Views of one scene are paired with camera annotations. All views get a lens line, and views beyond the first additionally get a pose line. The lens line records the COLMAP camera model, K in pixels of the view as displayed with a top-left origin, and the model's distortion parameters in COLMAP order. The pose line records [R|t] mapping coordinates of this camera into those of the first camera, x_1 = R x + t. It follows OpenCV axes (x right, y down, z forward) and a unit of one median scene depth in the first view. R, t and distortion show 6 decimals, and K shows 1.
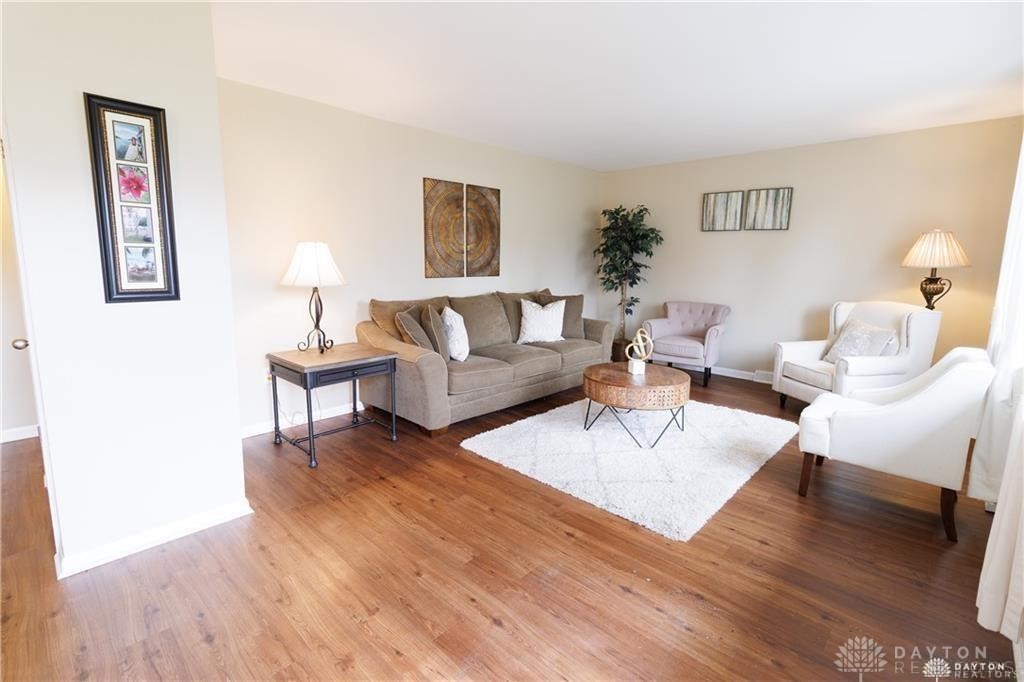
lens RADIAL K [[466.6, 0, 509.9], [0, 466.6, 330.0], [0, 0, 1]] dist [-0.001855, 0.000074]
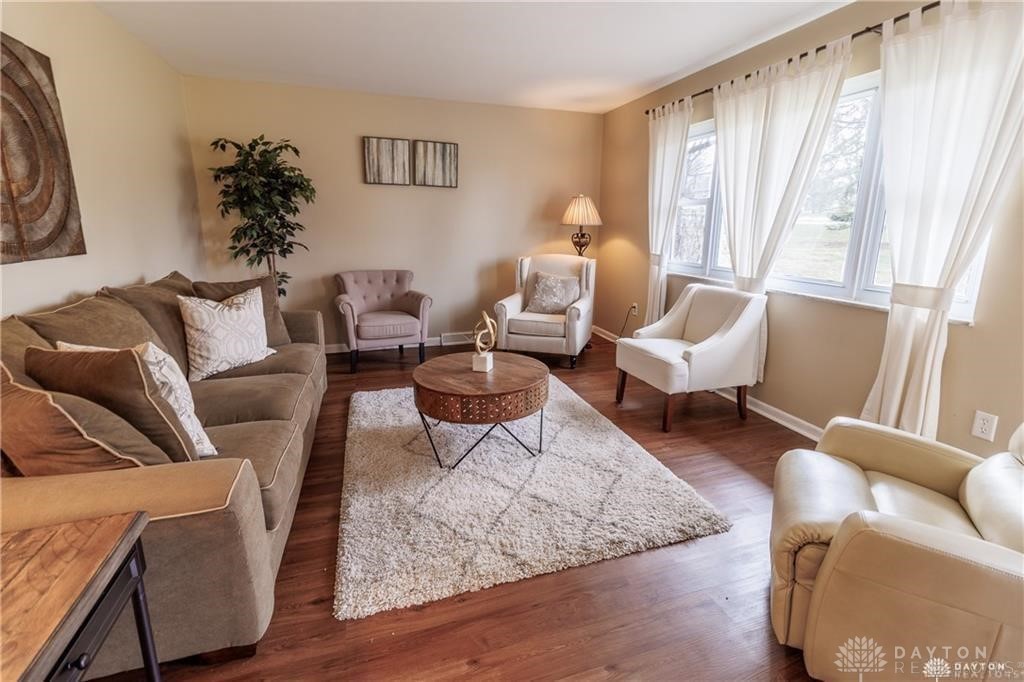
lens RADIAL K [[466.6, 0, 516.7], [0, 466.6, 332.1], [0, 0, 1]] dist [-0.001855, 0.000074]
pose [[0.464859, -0.209148, 0.860327, -0.249681], [0.129419, 0.977313, 0.167659, -0.063414], [-0.875875, 0.033405, 0.481381, 0.408908]]
